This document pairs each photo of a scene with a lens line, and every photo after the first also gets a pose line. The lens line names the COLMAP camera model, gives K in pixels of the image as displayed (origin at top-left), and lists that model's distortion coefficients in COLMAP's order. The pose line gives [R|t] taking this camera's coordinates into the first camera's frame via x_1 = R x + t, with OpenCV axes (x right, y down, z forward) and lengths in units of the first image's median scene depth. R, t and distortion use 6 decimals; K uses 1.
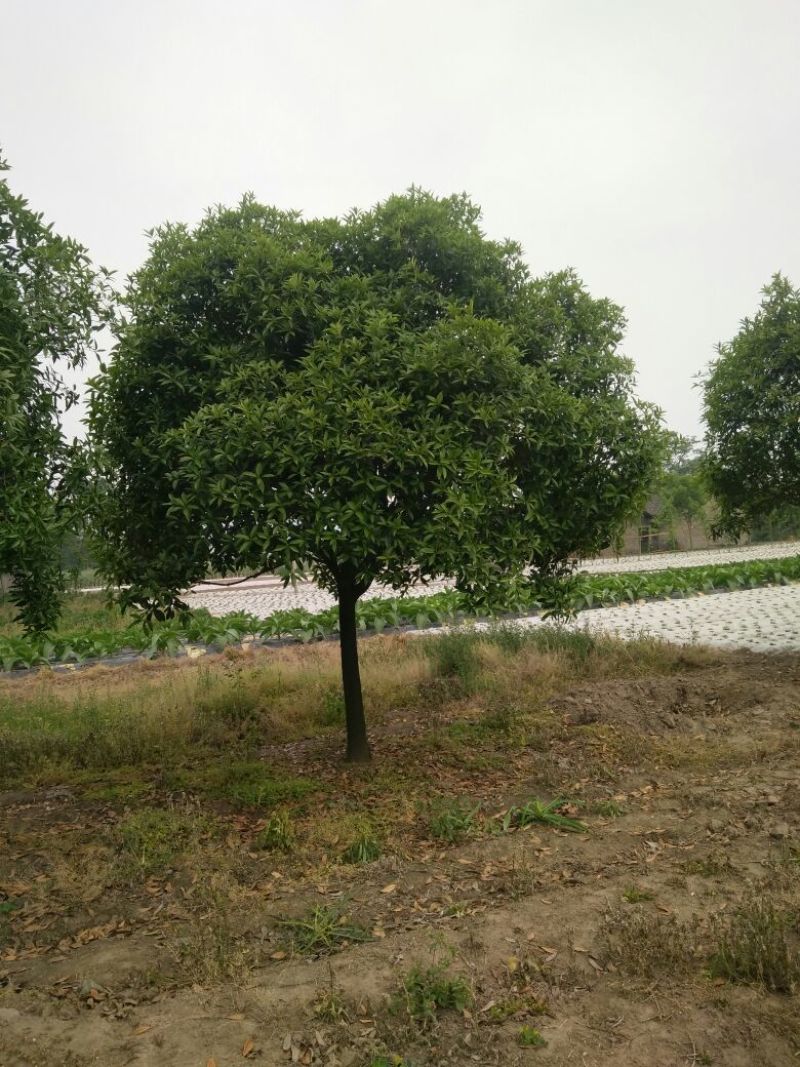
lens RADIAL K [[877.0, 0, 418.9], [0, 877.0, 537.7], [0, 0, 1]] dist [0.017479, 0.004650]
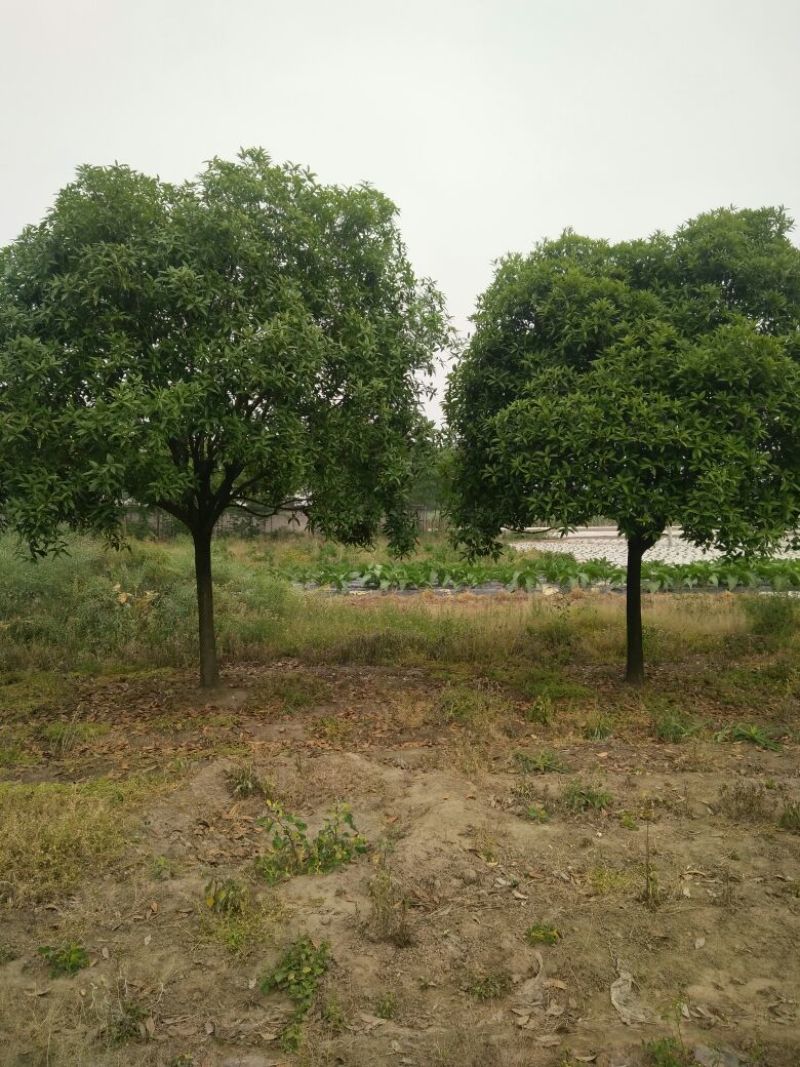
lens RADIAL K [[877.0, 0, 418.9], [0, 877.0, 537.7], [0, 0, 1]] dist [0.017479, 0.004650]
pose [[0.903464, 0.072427, -0.422501, 0.181323], [-0.047624, 0.996480, 0.068984, -0.021496], [0.426010, -0.042204, 0.903733, -0.259562]]
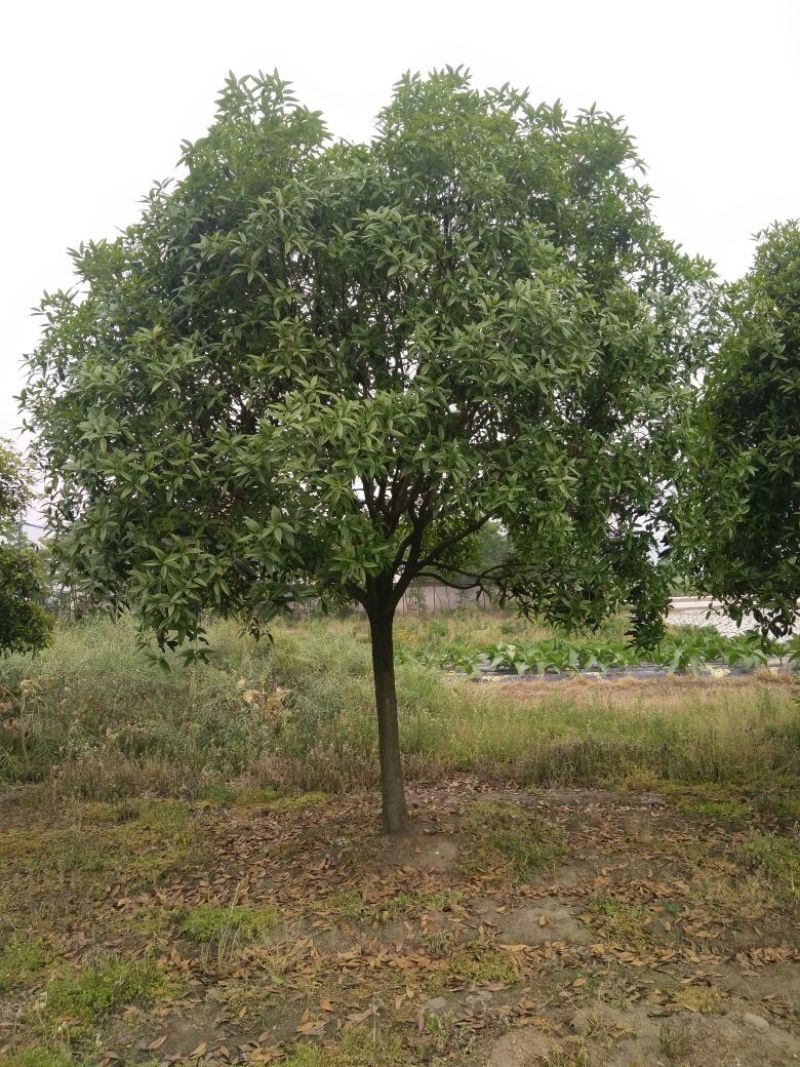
lens RADIAL K [[885.5, 0, 401.5], [0, 885.5, 547.0], [0, 0, 1]] dist [0.004244, -0.001369]
pose [[0.855021, 0.012734, -0.518437, -0.132683], [-0.016287, 0.999865, -0.002303, 0.004187], [0.518337, 0.010413, 0.855113, -0.032700]]
